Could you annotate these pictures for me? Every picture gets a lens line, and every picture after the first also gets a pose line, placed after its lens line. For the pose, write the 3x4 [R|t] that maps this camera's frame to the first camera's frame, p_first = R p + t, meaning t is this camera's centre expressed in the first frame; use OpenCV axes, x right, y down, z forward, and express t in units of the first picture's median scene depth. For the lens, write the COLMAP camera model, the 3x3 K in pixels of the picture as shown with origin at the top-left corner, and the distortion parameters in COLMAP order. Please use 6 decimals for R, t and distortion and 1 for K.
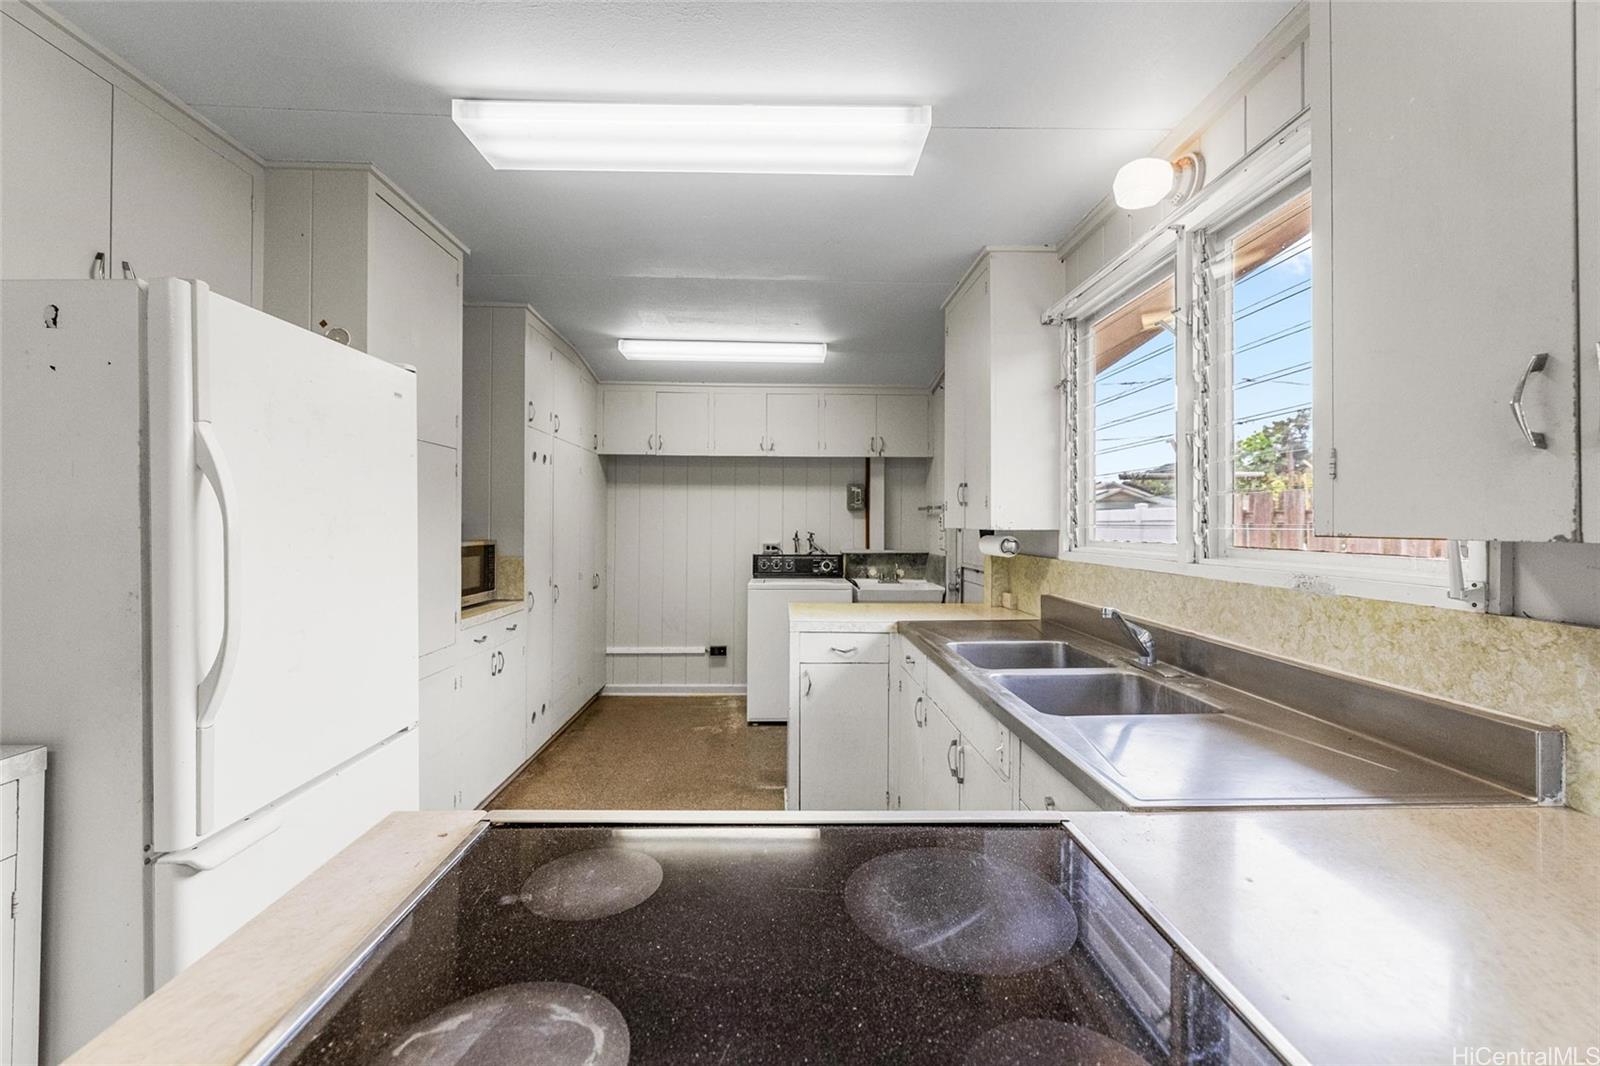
lens RADIAL K [[683.9, 0, 800.0], [0, 683.9, 533.0], [0, 0, 1]] dist [0.000358, 0.000018]
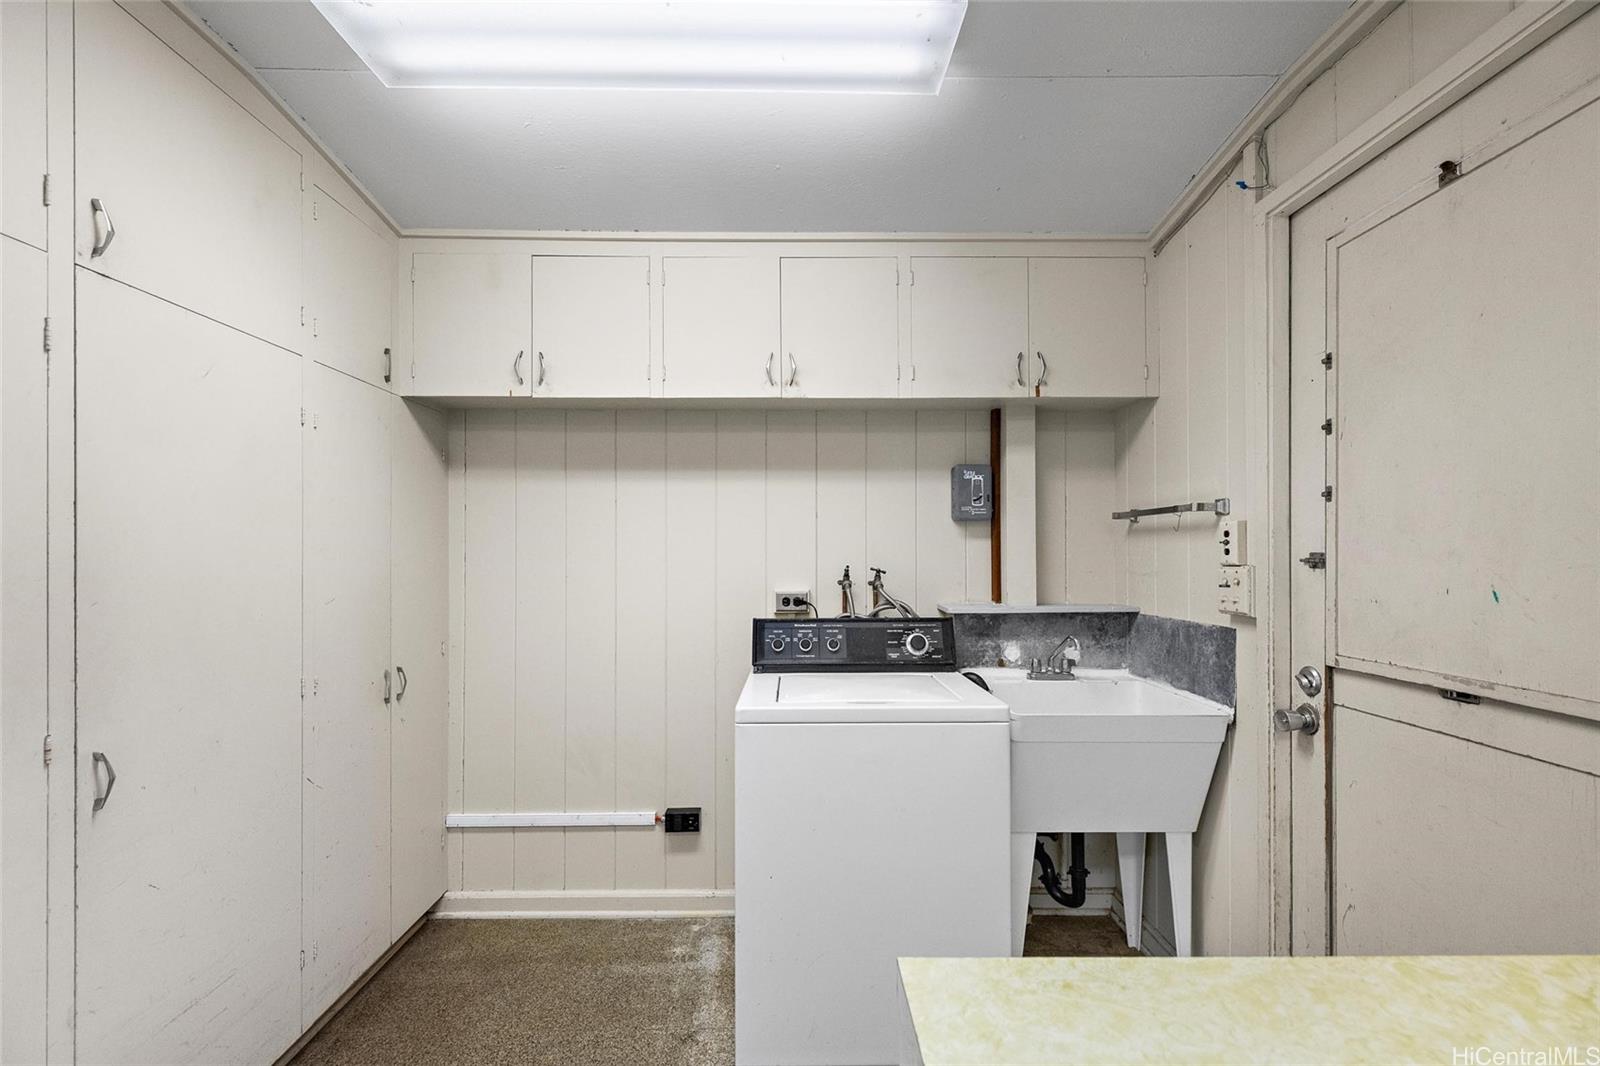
lens RADIAL K [[683.9, 0, 800.0], [0, 683.9, 533.0], [0, 0, 1]] dist [0.000358, 0.000018]
pose [[0.999639, -0.009044, -0.025302, -0.024991], [0.007919, 0.998991, -0.044216, -0.004993], [0.025676, 0.043999, 0.998702, 0.531996]]
